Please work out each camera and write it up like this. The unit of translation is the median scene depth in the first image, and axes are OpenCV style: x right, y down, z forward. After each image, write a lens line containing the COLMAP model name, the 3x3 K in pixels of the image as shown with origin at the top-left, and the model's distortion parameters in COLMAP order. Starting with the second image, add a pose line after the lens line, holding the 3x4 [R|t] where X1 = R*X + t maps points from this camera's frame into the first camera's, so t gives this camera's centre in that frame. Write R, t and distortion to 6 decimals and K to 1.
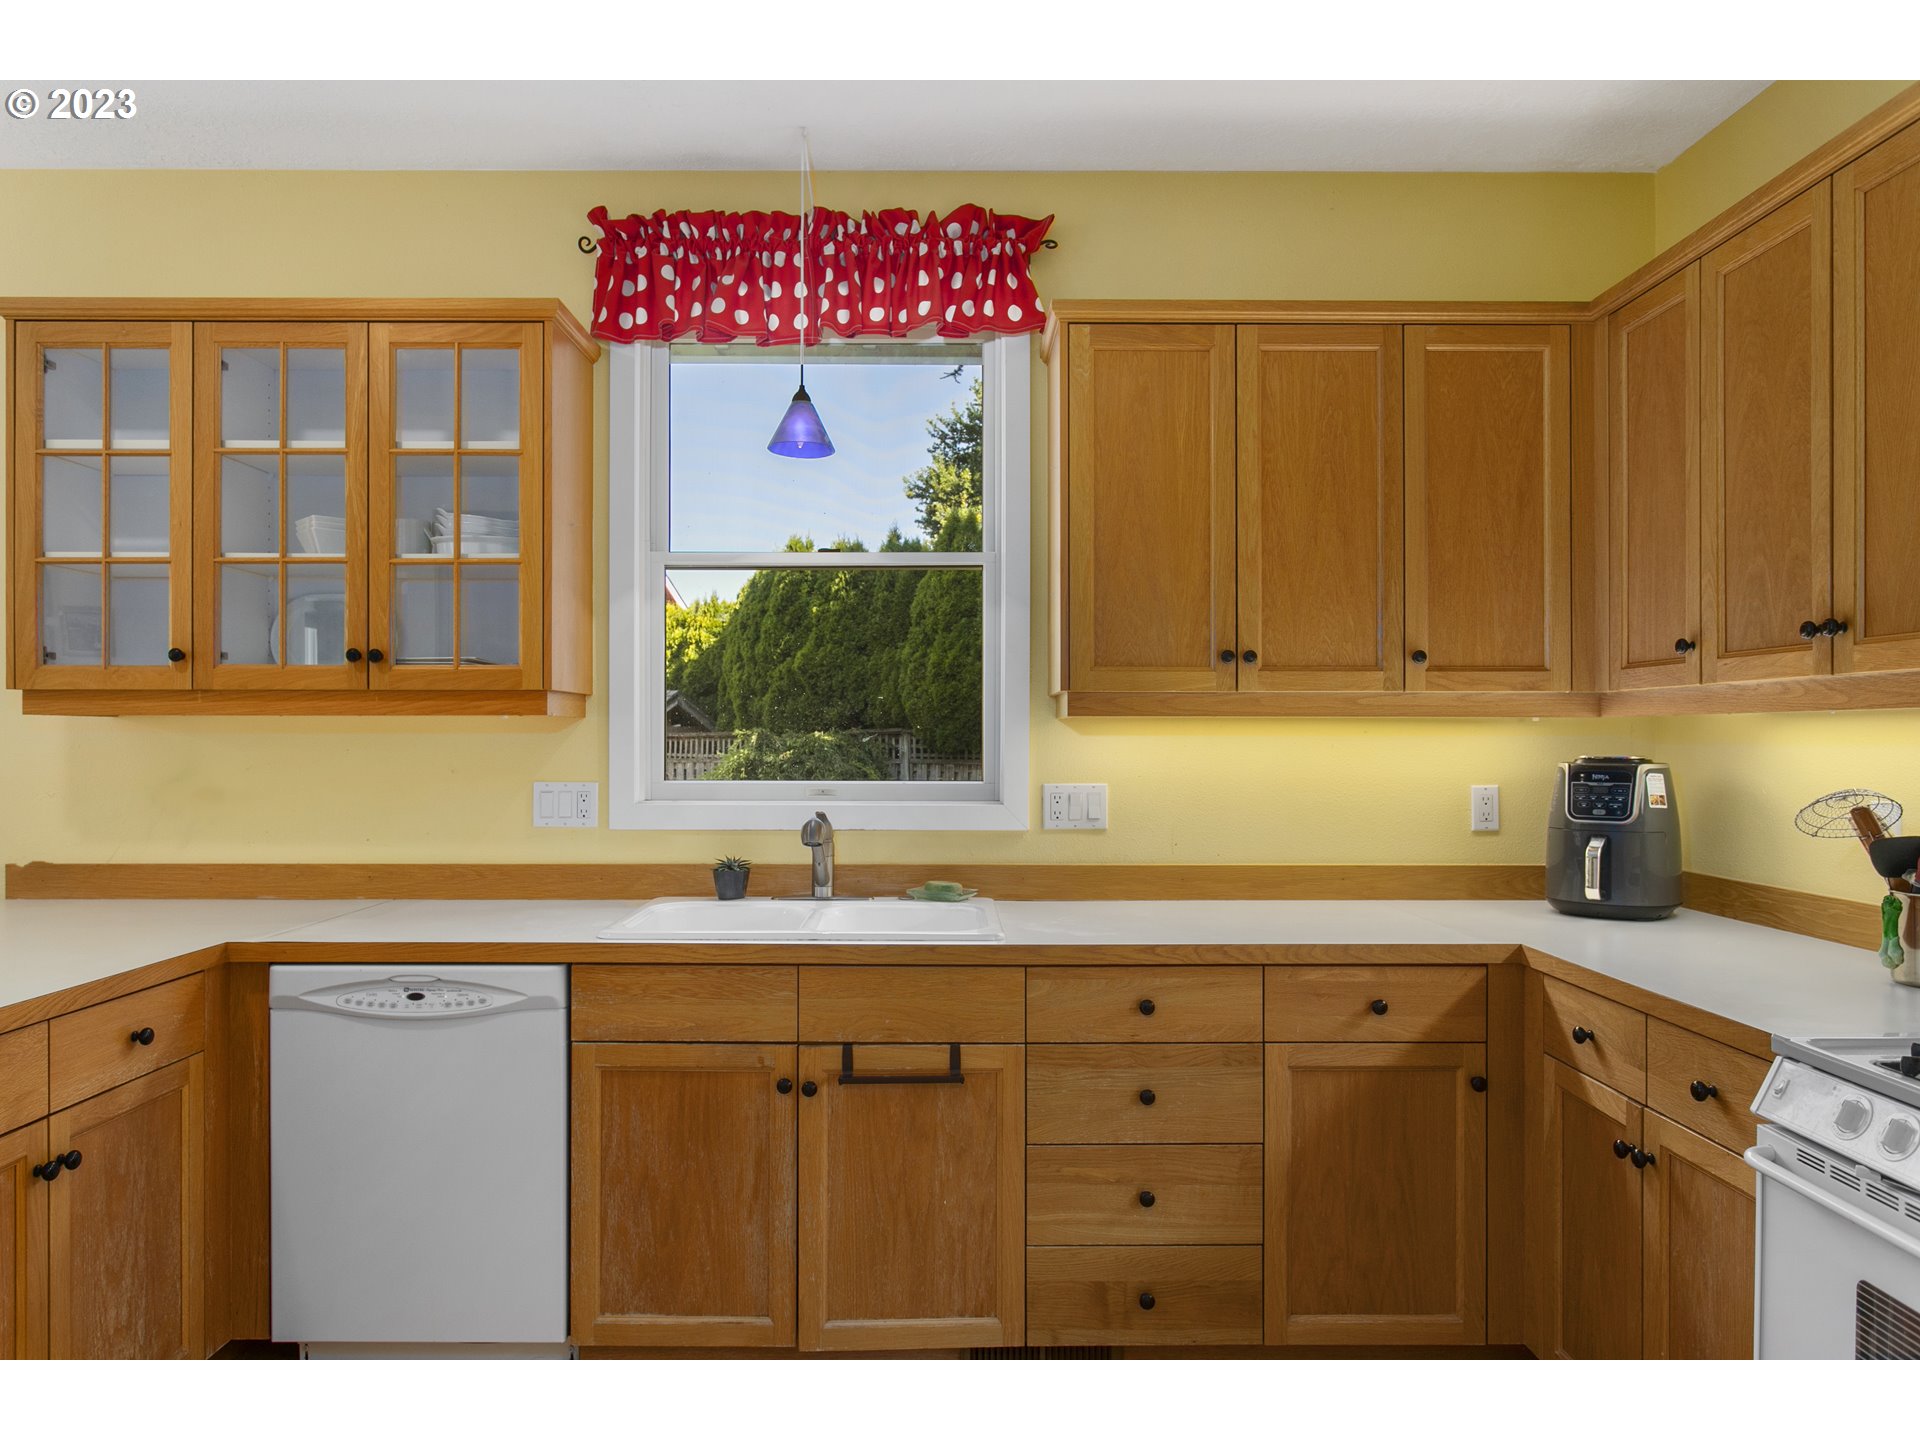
lens RADIAL K [[1239.8, 0, 948.8], [0, 1239.8, 739.5], [0, 0, 1]] dist [-0.007636, -0.000292]
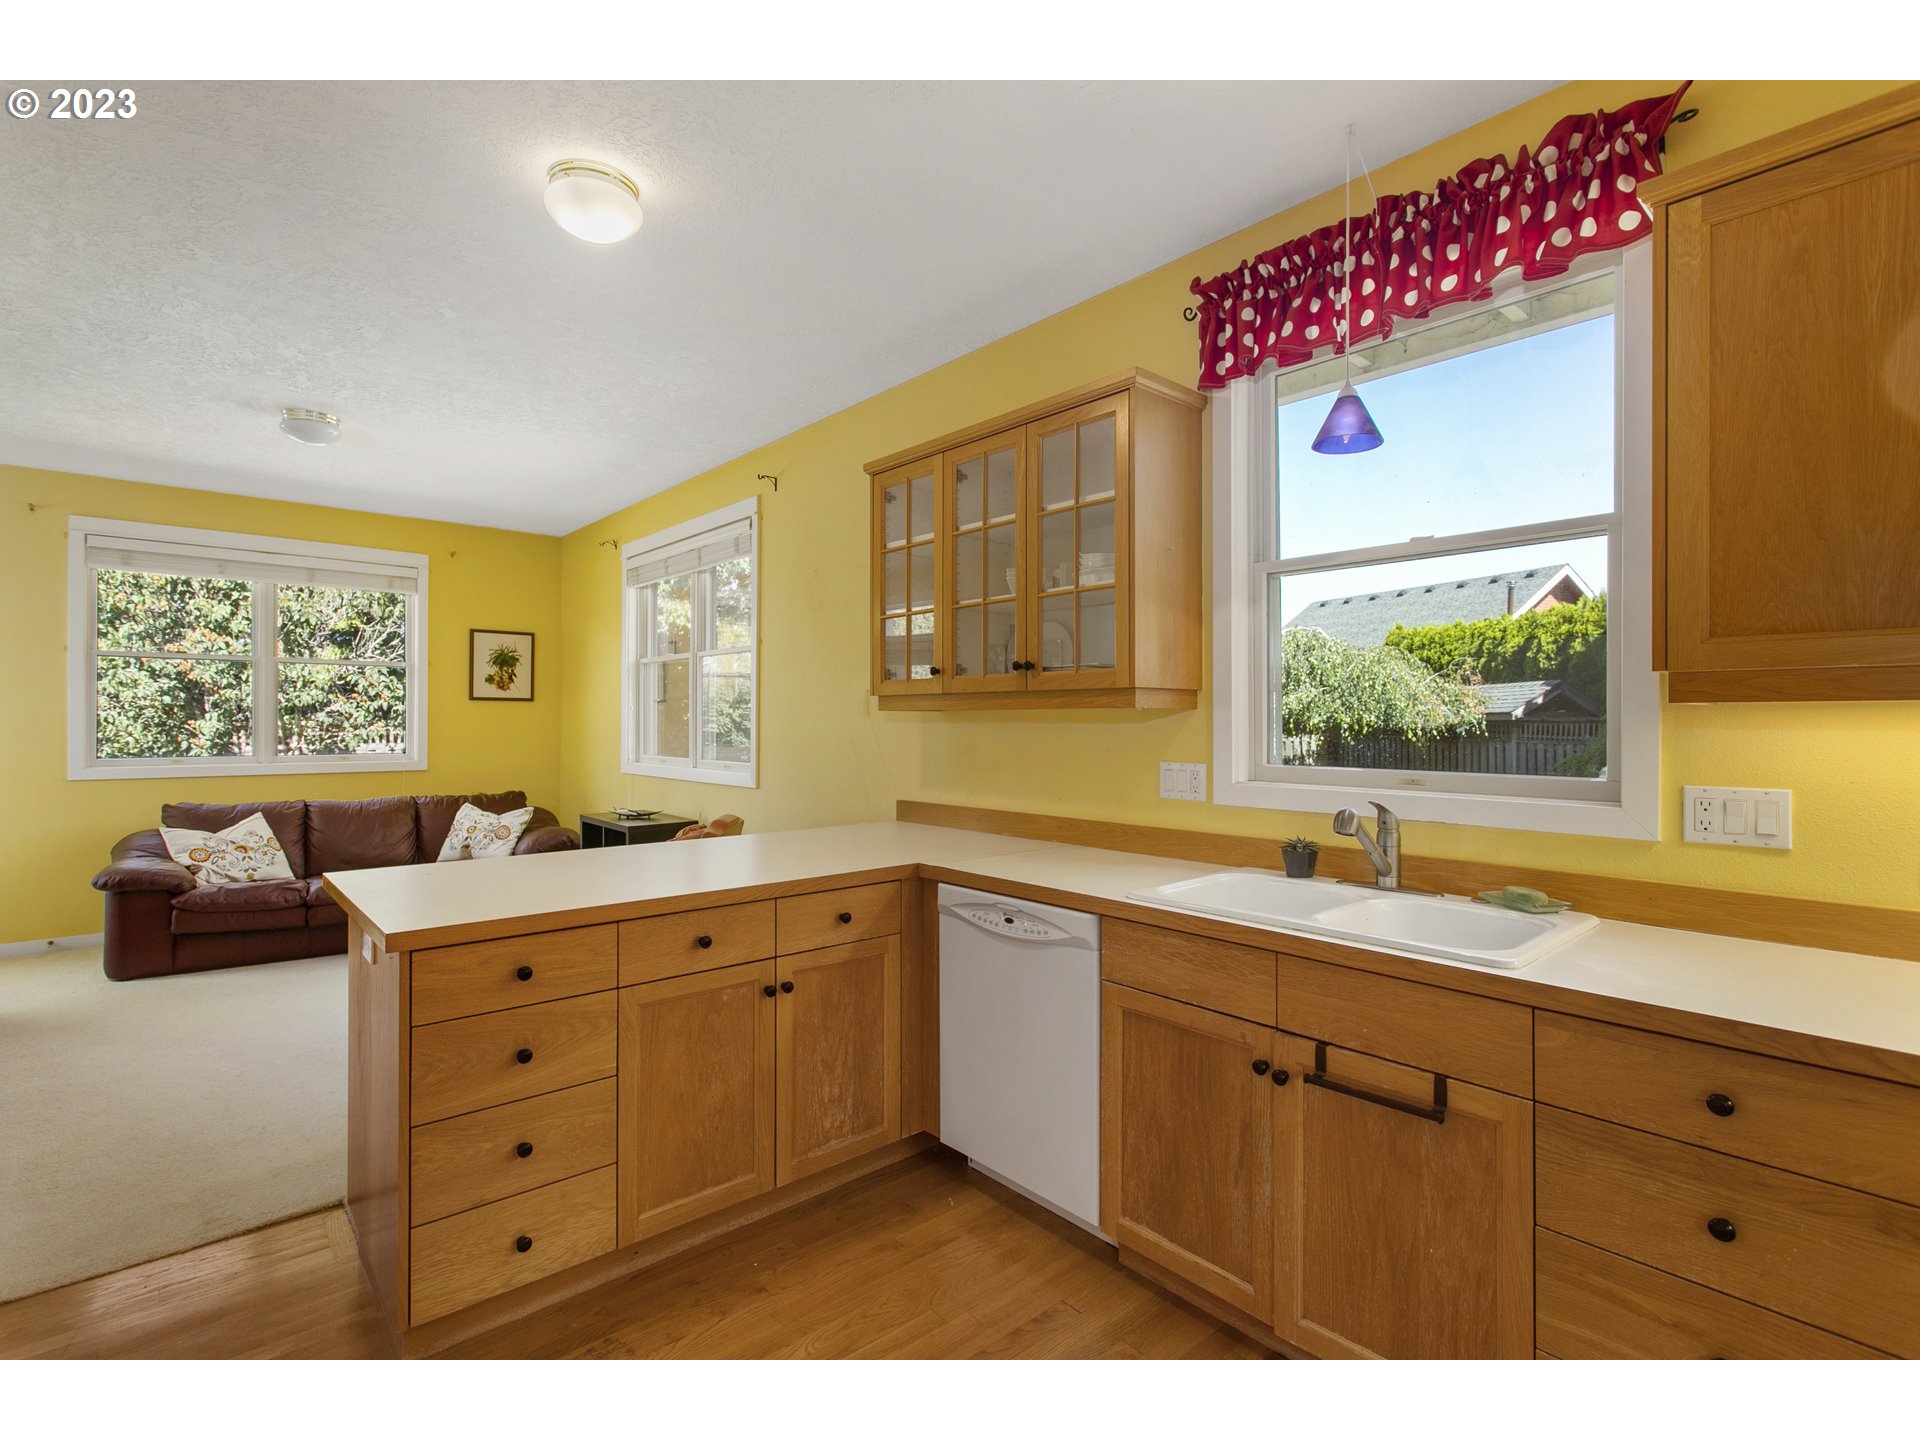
lens RADIAL K [[900.6, 0, 948.9], [0, 900.6, 720.6], [0, 0, 1]] dist [0.000408, 0.001499]
pose [[0.653275, 0.000095, -0.757120, 0.227345], [-0.001194, 0.999999, -0.000905, -0.006175], [0.757120, 0.001496, 0.653275, 0.271233]]
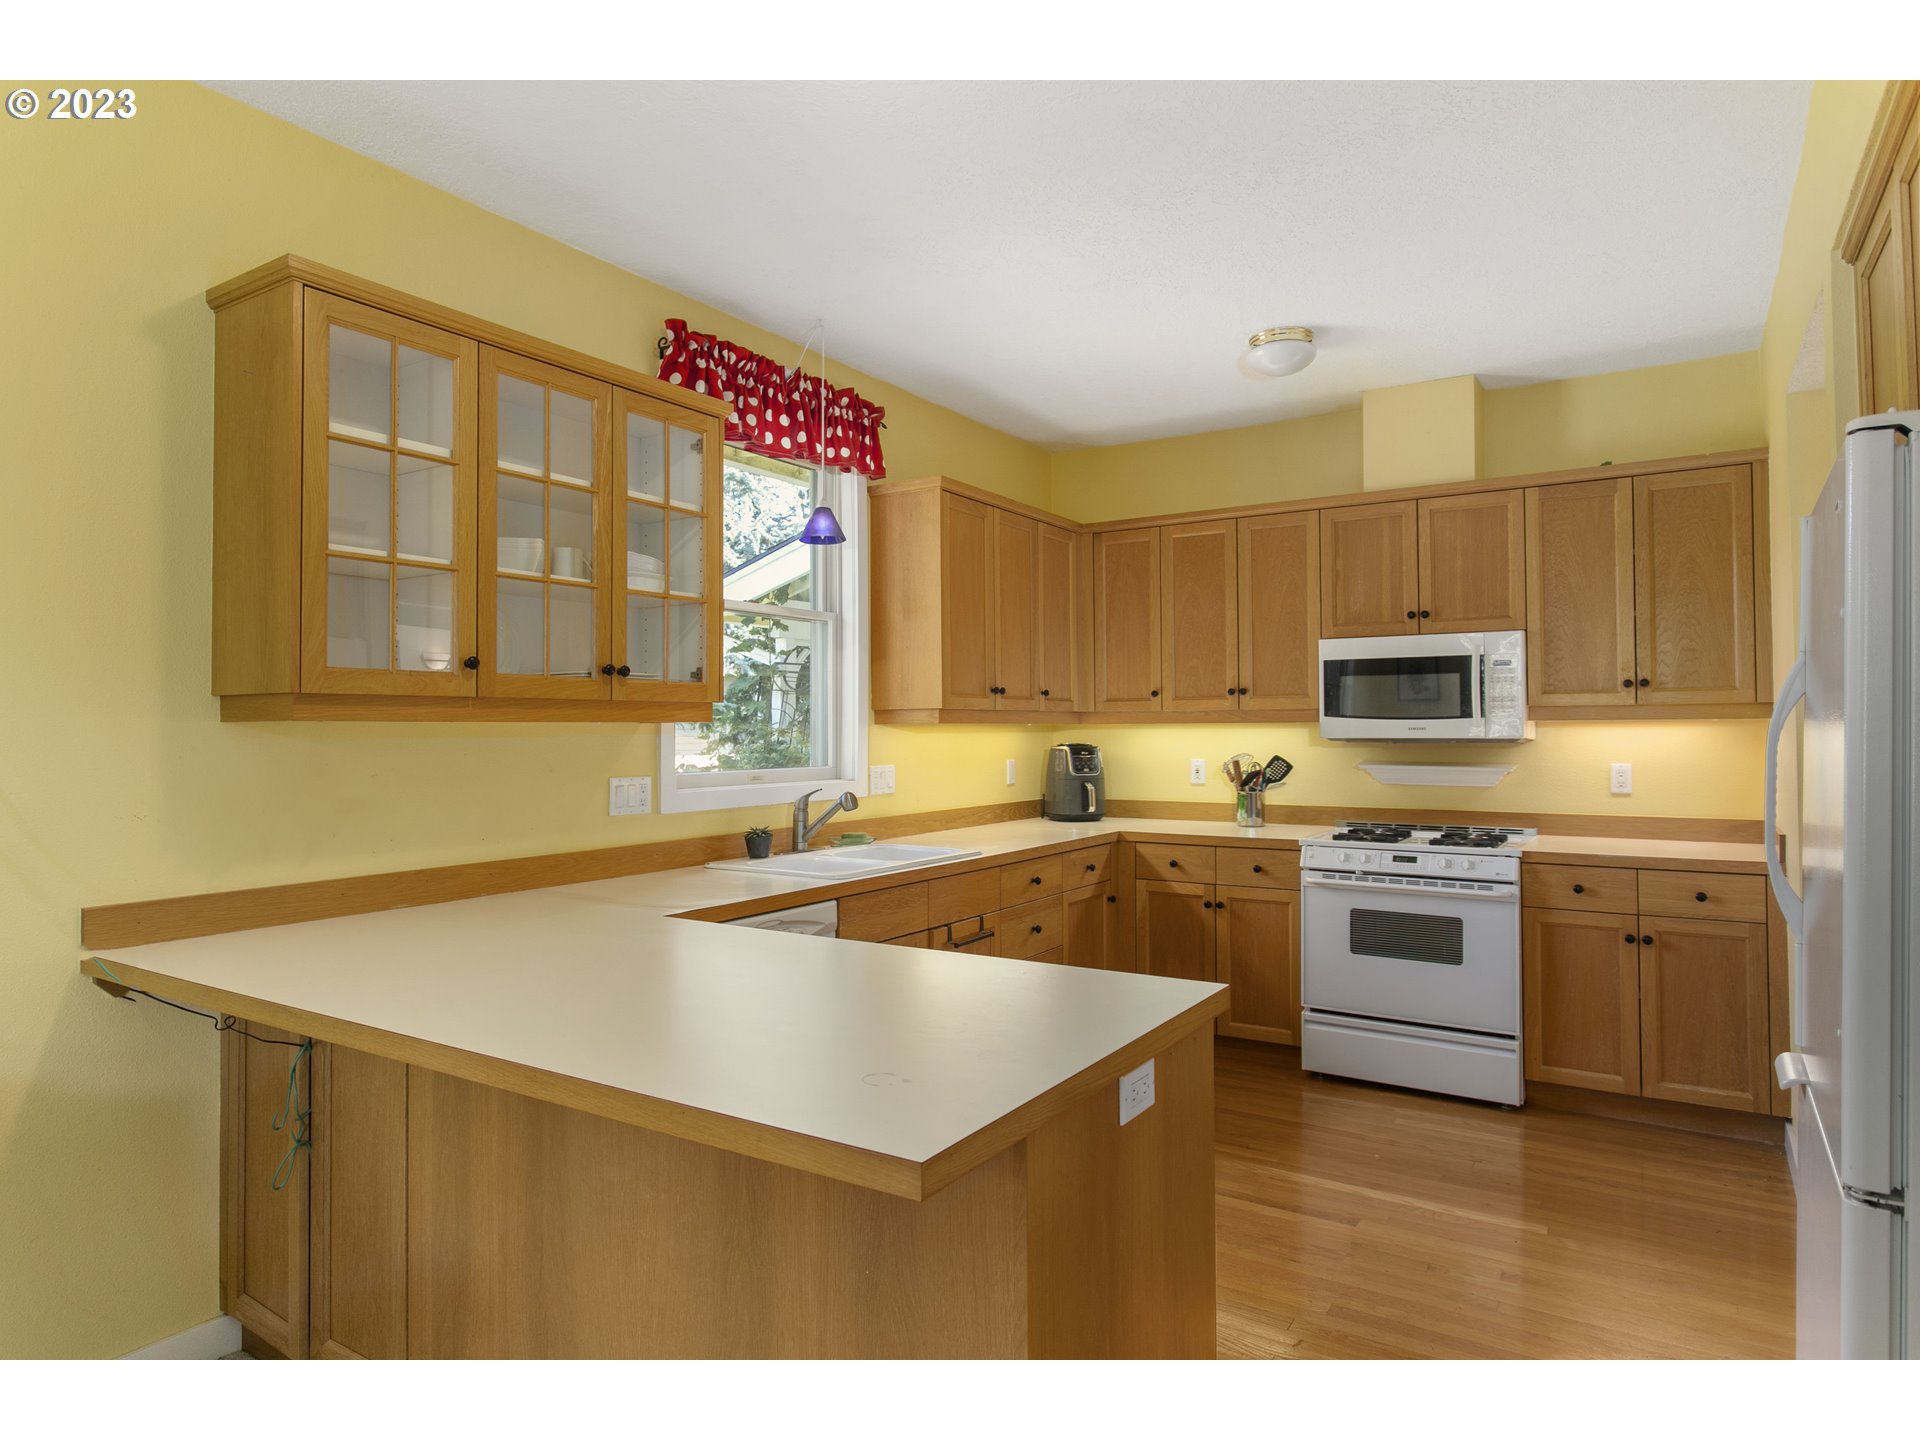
lens RADIAL K [[1126.2, 0, 960.0], [0, 1126.2, 720.0], [0, 0, 1]] dist [-0.001572, 0.000478]
pose [[0.544651, 0.003998, 0.838653, -1.142290], [0.008245, 0.999915, -0.010122, -0.008162], [-0.838622, 0.012428, 0.544572, 0.147514]]
